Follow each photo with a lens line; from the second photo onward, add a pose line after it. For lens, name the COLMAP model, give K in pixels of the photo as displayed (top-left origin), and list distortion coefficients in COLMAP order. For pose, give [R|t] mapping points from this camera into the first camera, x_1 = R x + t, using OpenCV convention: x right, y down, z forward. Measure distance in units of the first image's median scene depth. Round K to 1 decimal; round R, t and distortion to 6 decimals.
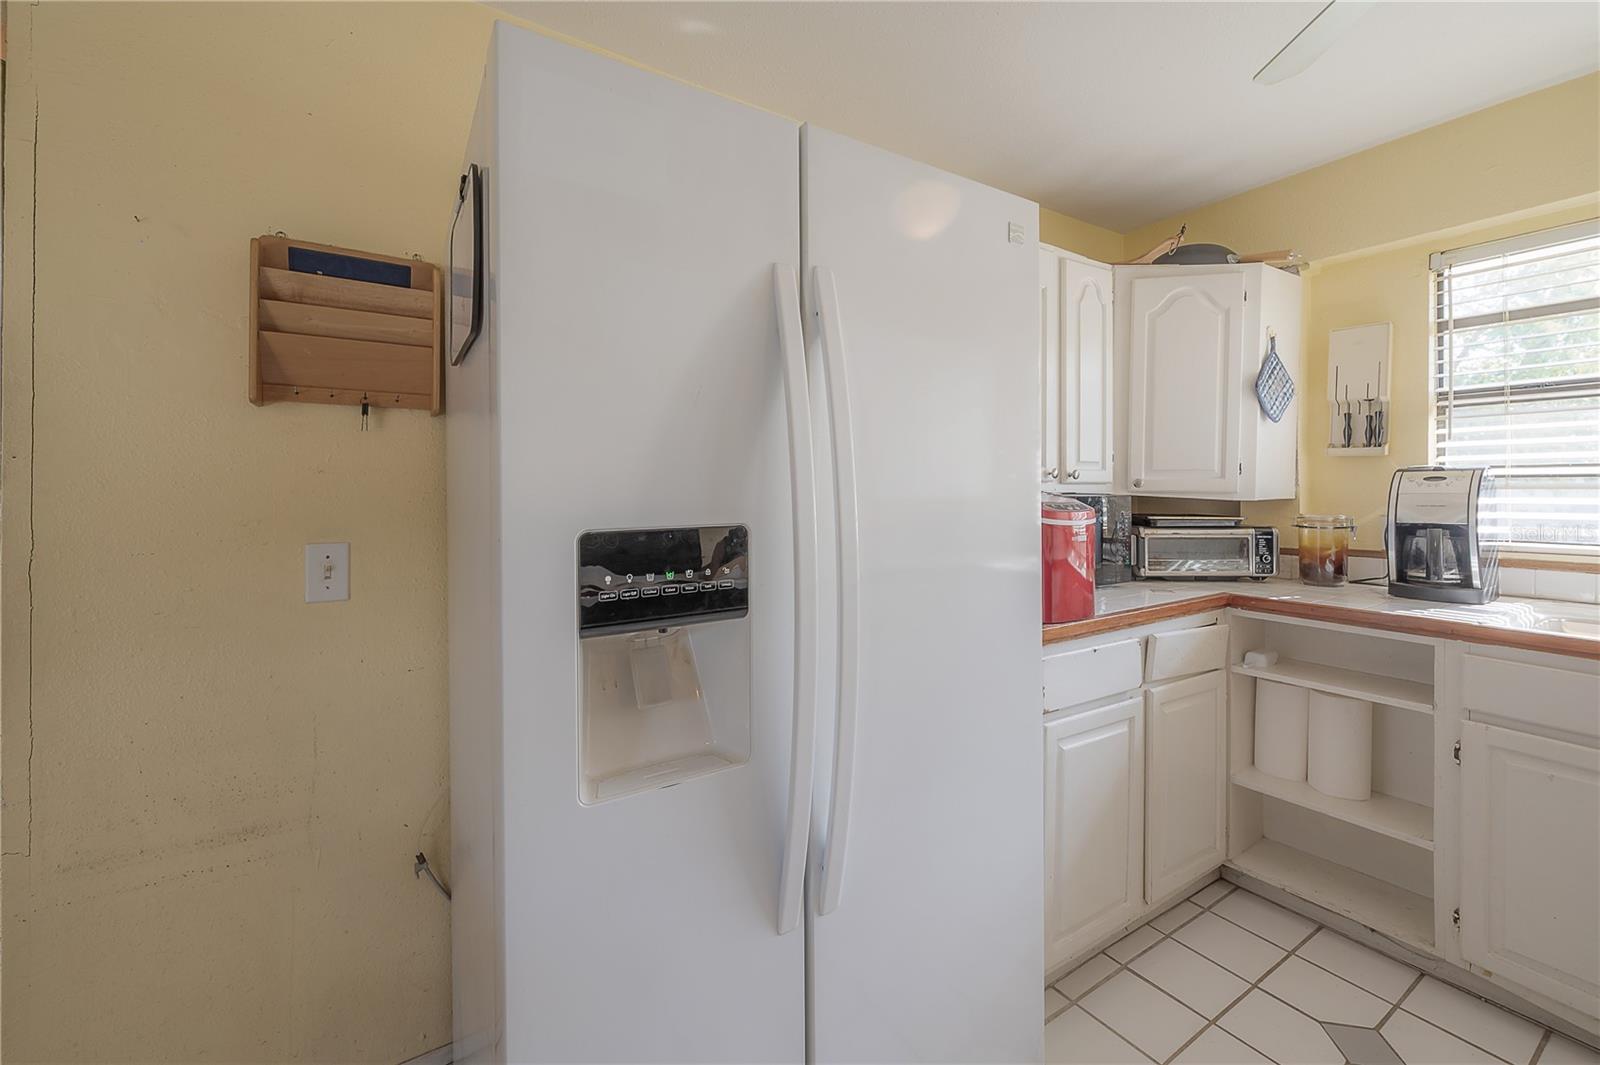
lens RADIAL K [[638.3, 0, 802.9], [0, 638.3, 491.7], [0, 0, 1]] dist [0.001579, -0.001008]
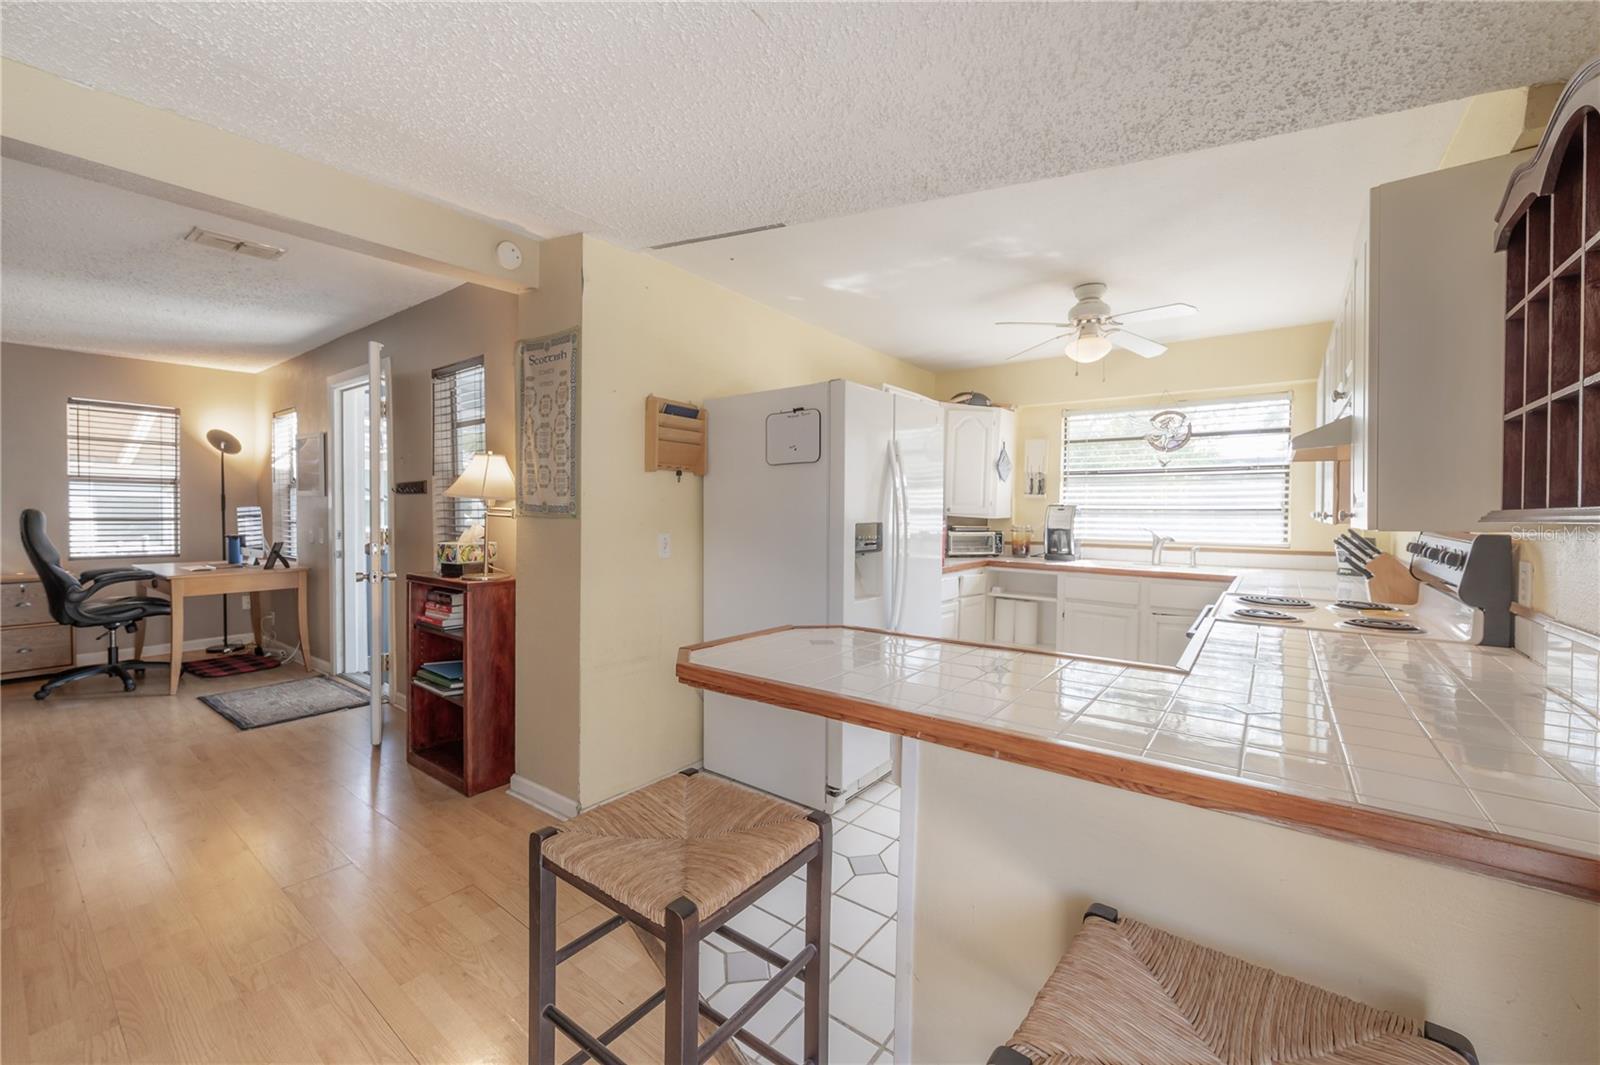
lens RADIAL K [[638.3, 0, 814.4], [0, 638.3, 528.2], [0, 0, 1]] dist [0.001579, -0.001008]
pose [[0.927836, 0.001701, 0.372985, -0.719439], [-0.011976, 0.999610, 0.025232, 0.000460], [-0.372797, -0.027878, 0.927494, -0.832491]]
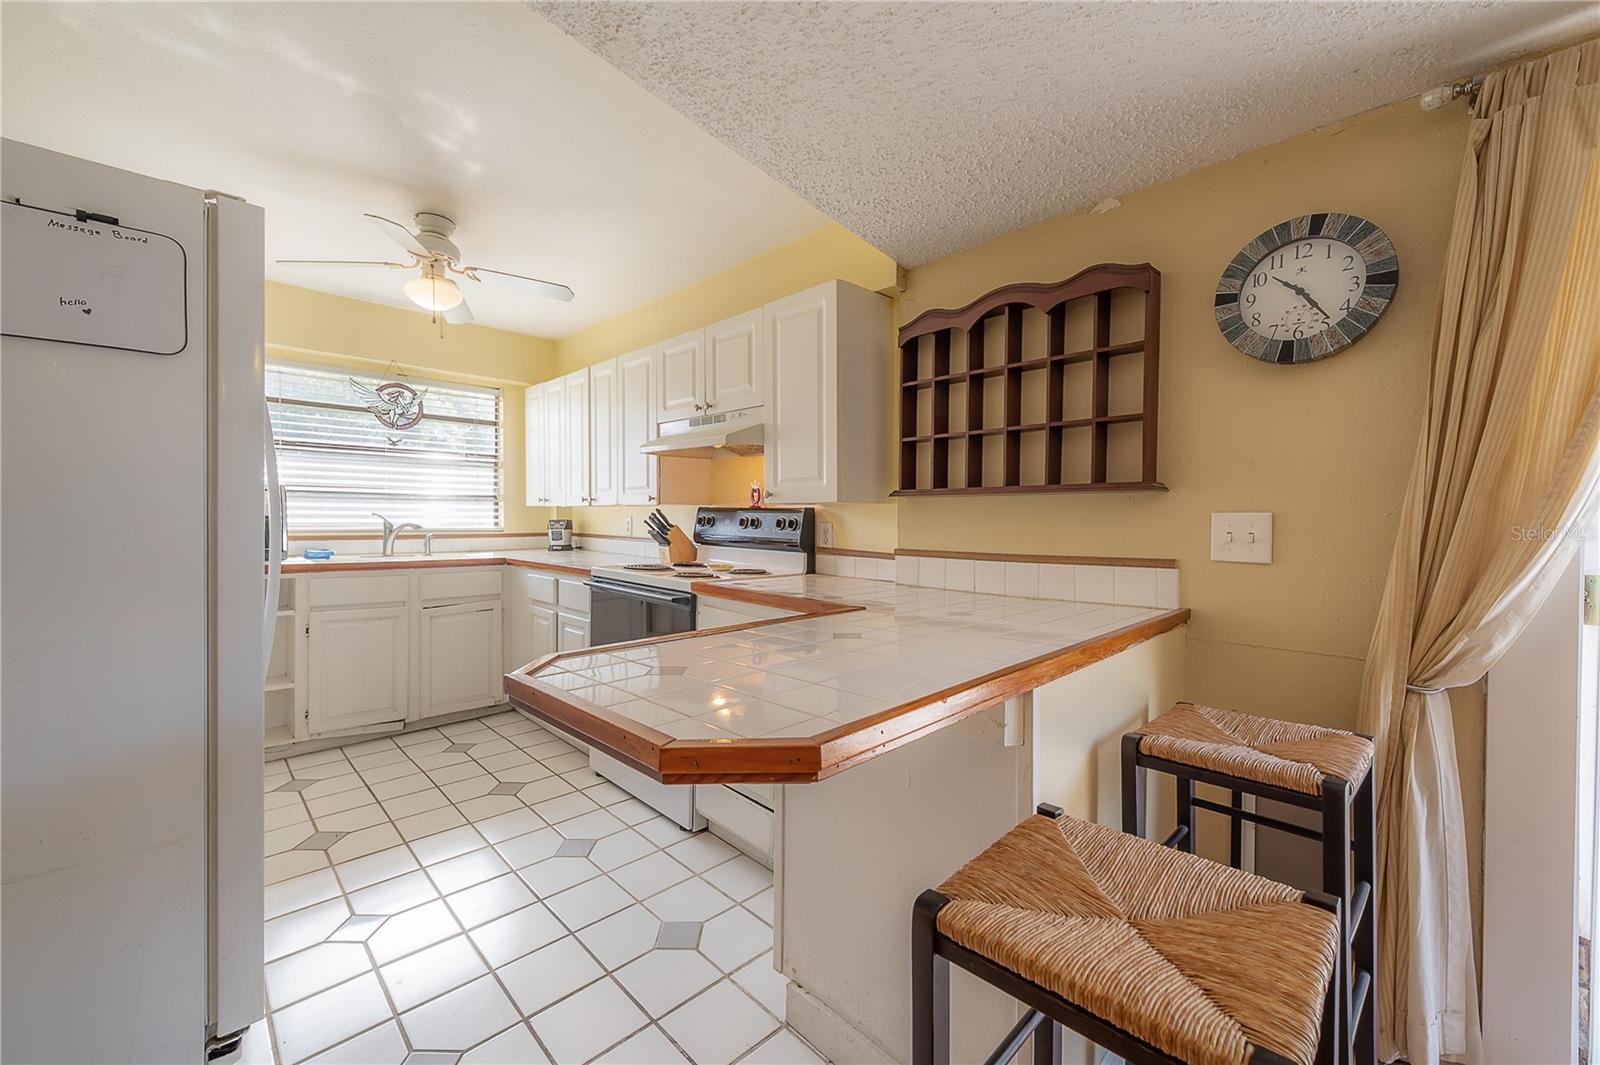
lens RADIAL K [[638.3, 0, 747.5], [0, 638.3, 516.6], [0, 0, 1]] dist [0.001579, -0.001008]
pose [[-0.167773, 0.001947, 0.985824, -0.901216], [-0.008239, 0.999960, -0.003377, 0.044978], [-0.985791, -0.008689, -0.167750, 0.009935]]
